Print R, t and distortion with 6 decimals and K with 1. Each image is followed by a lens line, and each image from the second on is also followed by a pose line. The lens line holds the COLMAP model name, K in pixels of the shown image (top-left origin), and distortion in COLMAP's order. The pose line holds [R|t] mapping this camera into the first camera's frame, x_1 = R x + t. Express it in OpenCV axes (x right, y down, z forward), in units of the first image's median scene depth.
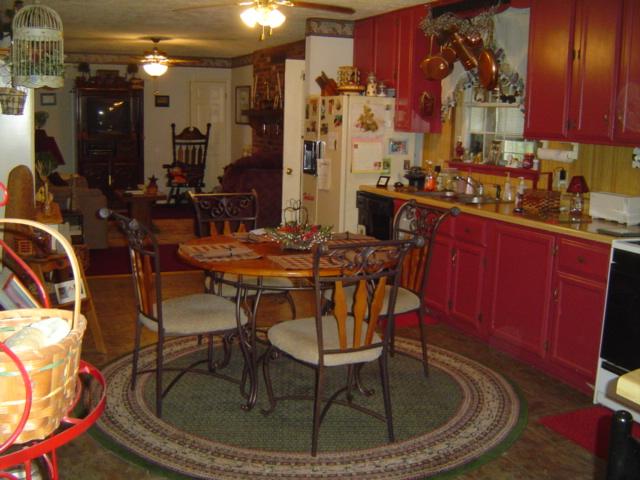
lens RADIAL K [[731.6, 0, 324.9], [0, 731.6, 239.2], [0, 0, 1]] dist [-0.123043, -0.026168]
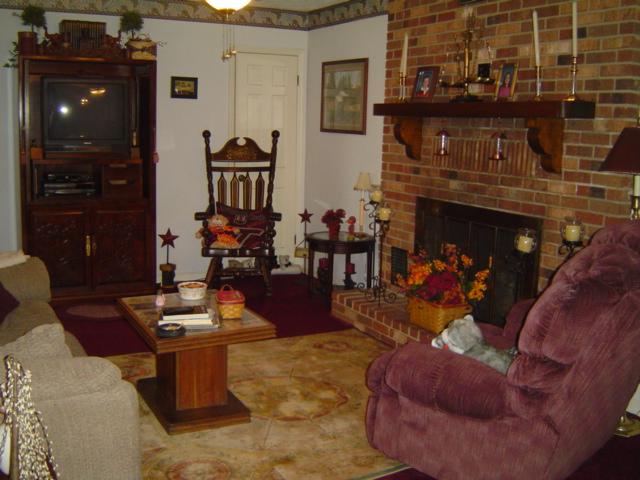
lens RADIAL K [[731.6, 0, 324.9], [0, 731.6, 239.2], [0, 0, 1]] dist [-0.123043, -0.026168]
pose [[0.996992, -0.007323, 0.077160, -0.116779], [0.008075, 0.999923, -0.009440, -0.053321], [-0.077085, 0.010035, 0.996974, 0.333076]]
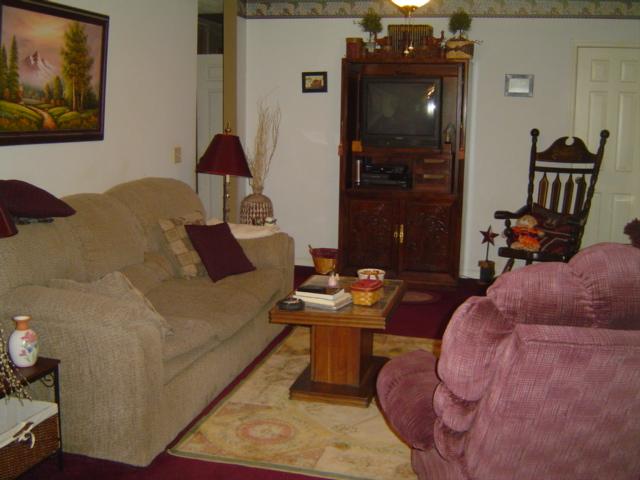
lens RADIAL K [[731.6, 0, 324.9], [0, 731.6, 239.2], [0, 0, 1]] dist [-0.123043, -0.026168]
pose [[0.794862, 0.092139, -0.599754, -0.011107], [-0.099156, 0.994841, 0.021422, -0.055766], [0.598634, 0.042442, 0.799898, 0.361040]]
